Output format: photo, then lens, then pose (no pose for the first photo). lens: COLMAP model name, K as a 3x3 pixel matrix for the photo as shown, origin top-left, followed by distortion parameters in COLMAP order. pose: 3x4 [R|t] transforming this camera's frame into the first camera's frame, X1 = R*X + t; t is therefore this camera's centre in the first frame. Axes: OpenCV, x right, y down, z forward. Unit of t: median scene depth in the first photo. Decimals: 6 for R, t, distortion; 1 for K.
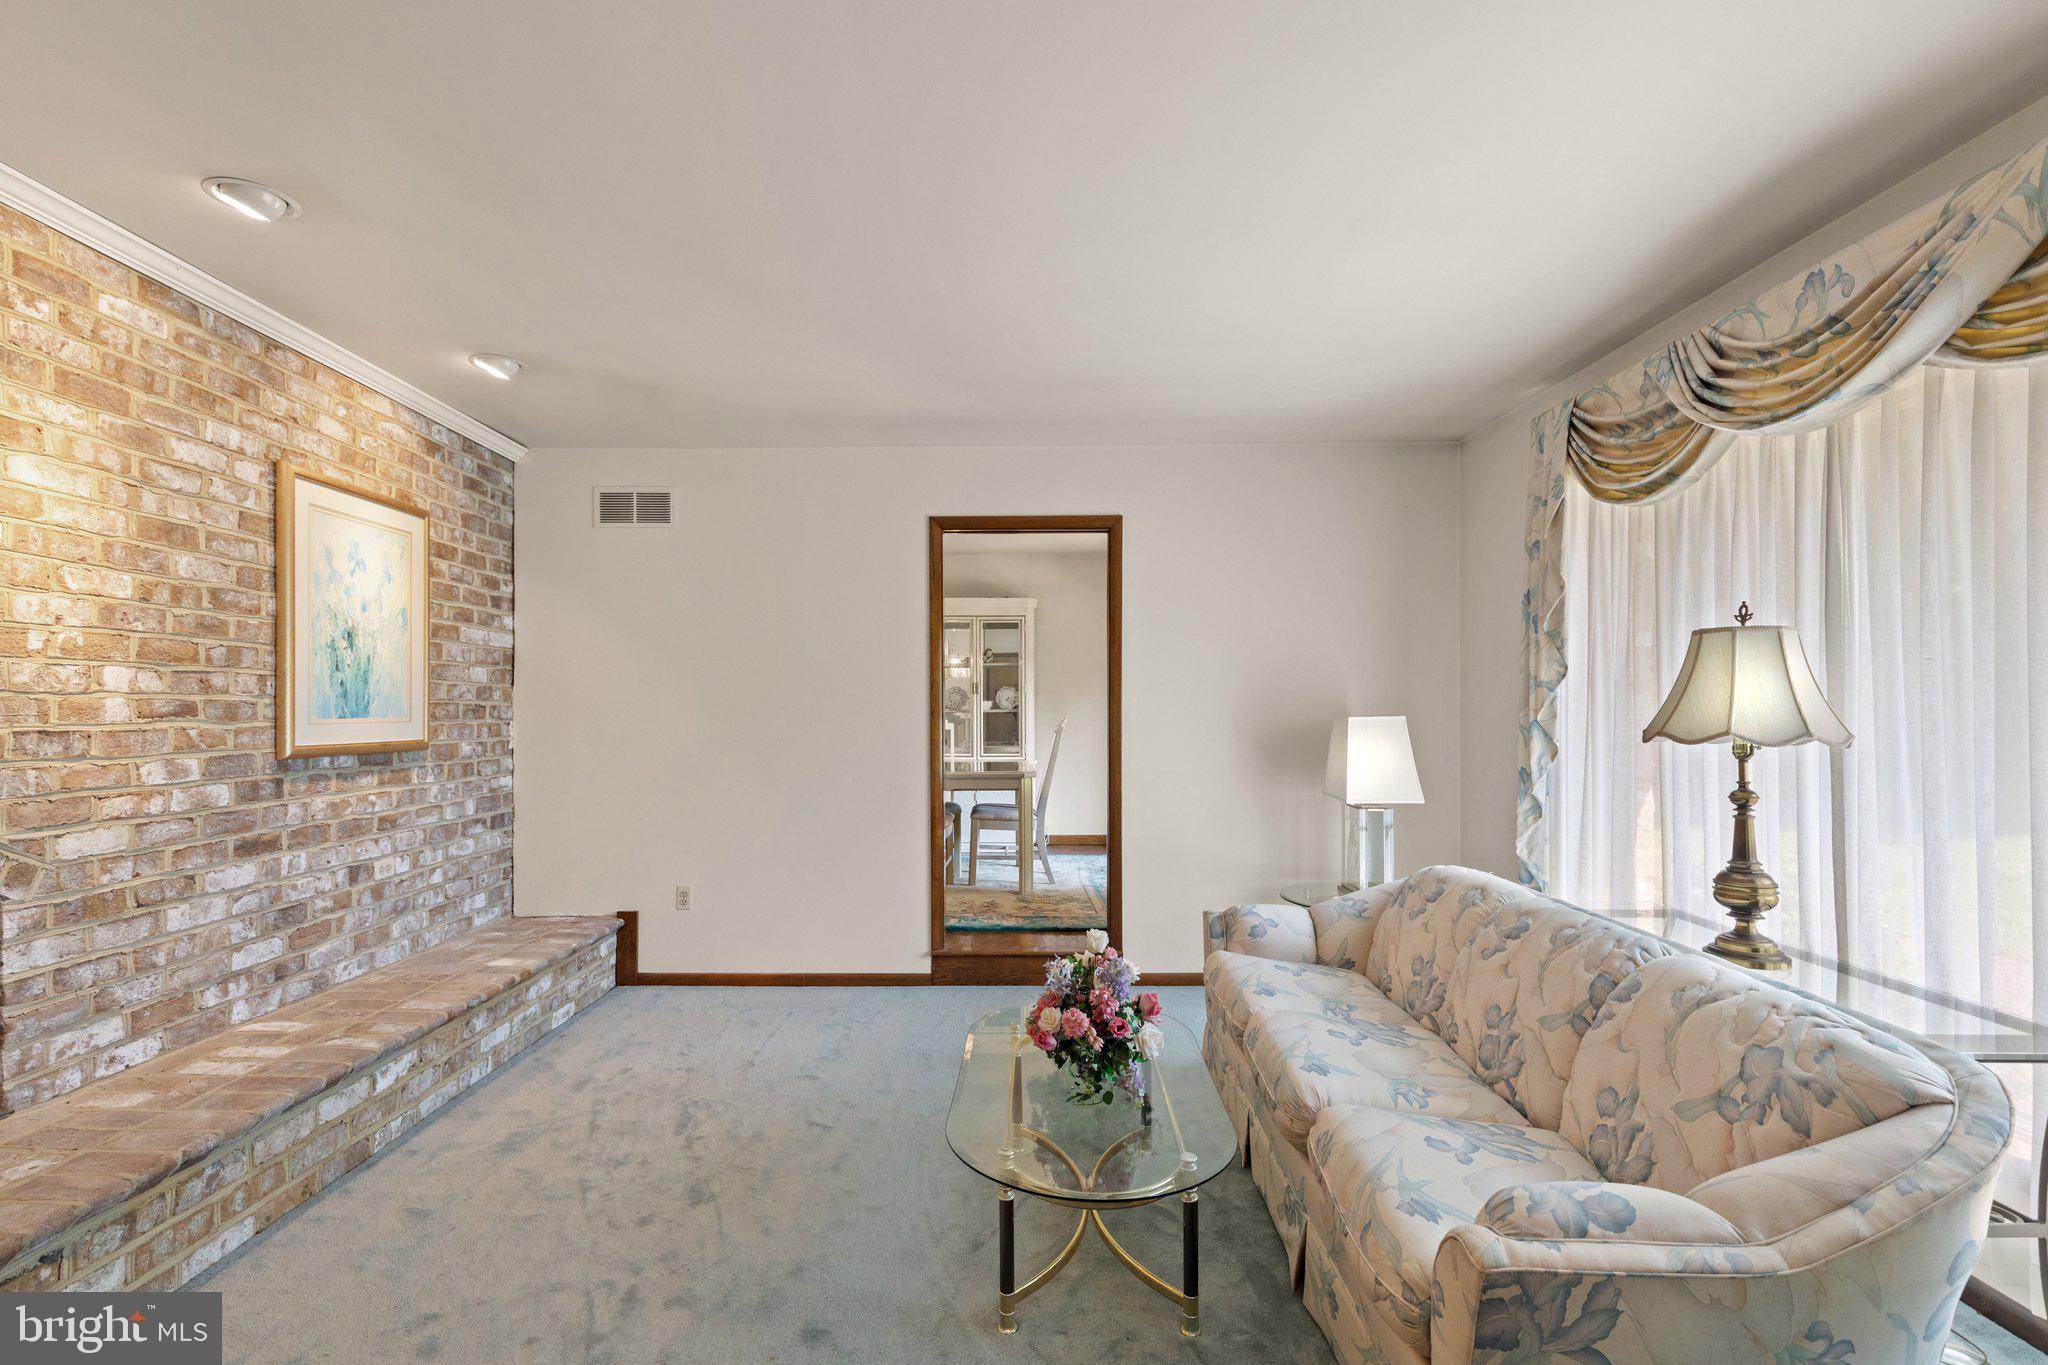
lens RADIAL K [[928.0, 0, 1020.6], [0, 928.0, 692.9], [0, 0, 1]] dist [0.010117, -0.000409]
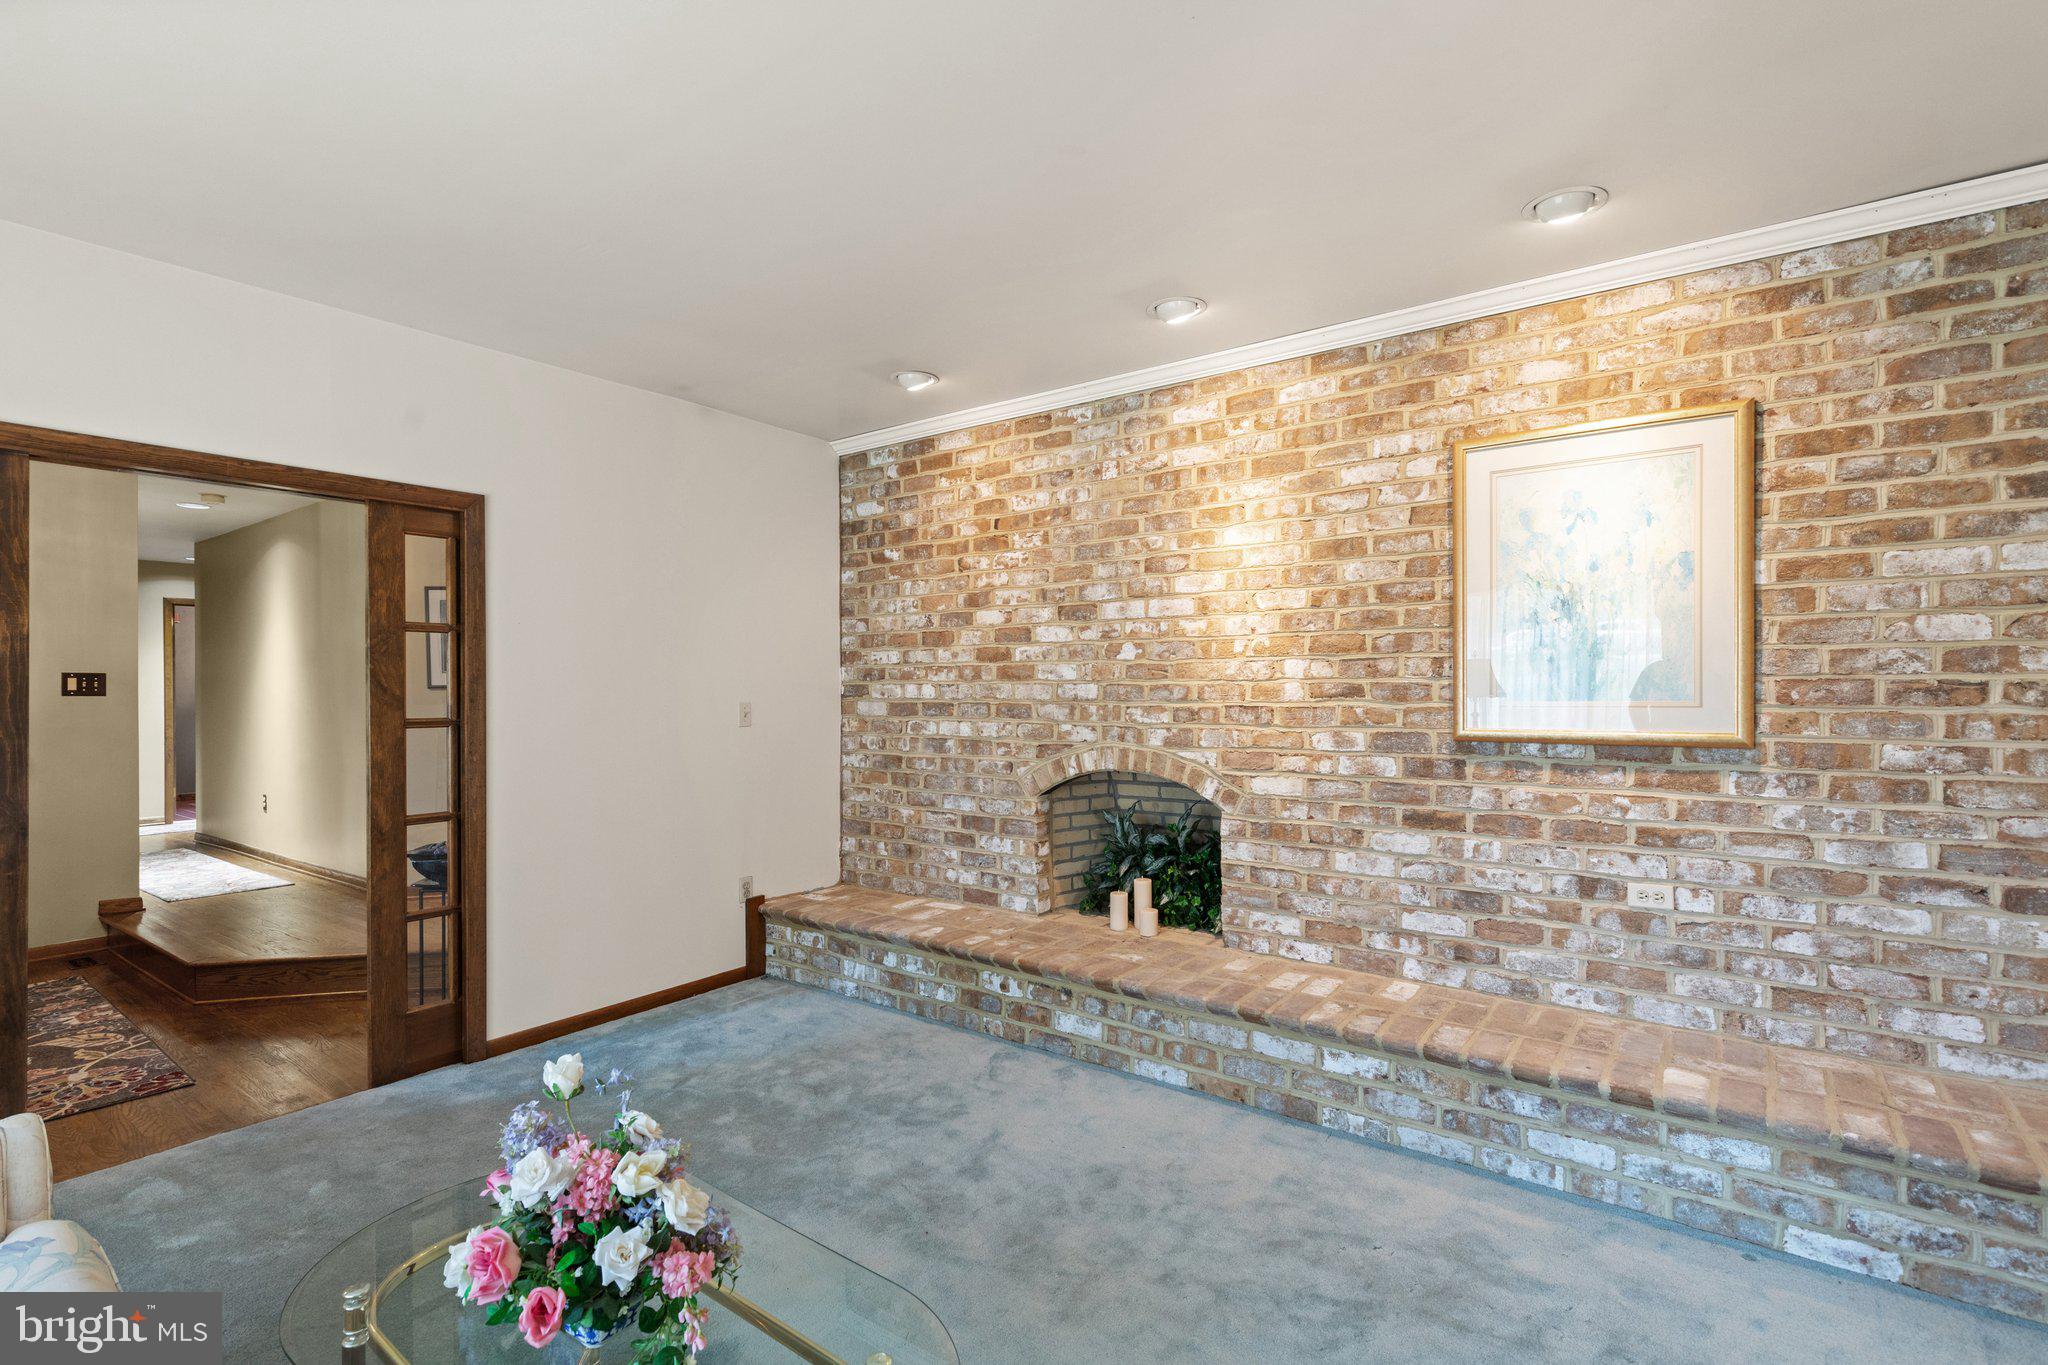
lens RADIAL K [[928.0, 0, 1008.0], [0, 928.0, 696.1], [0, 0, 1]] dist [0.010117, -0.000409]
pose [[-0.589515, 0.005116, -0.807741, 0.310086], [0.017520, 0.999826, -0.006454, 0.022450], [0.807567, -0.017957, -0.589502, 1.249161]]
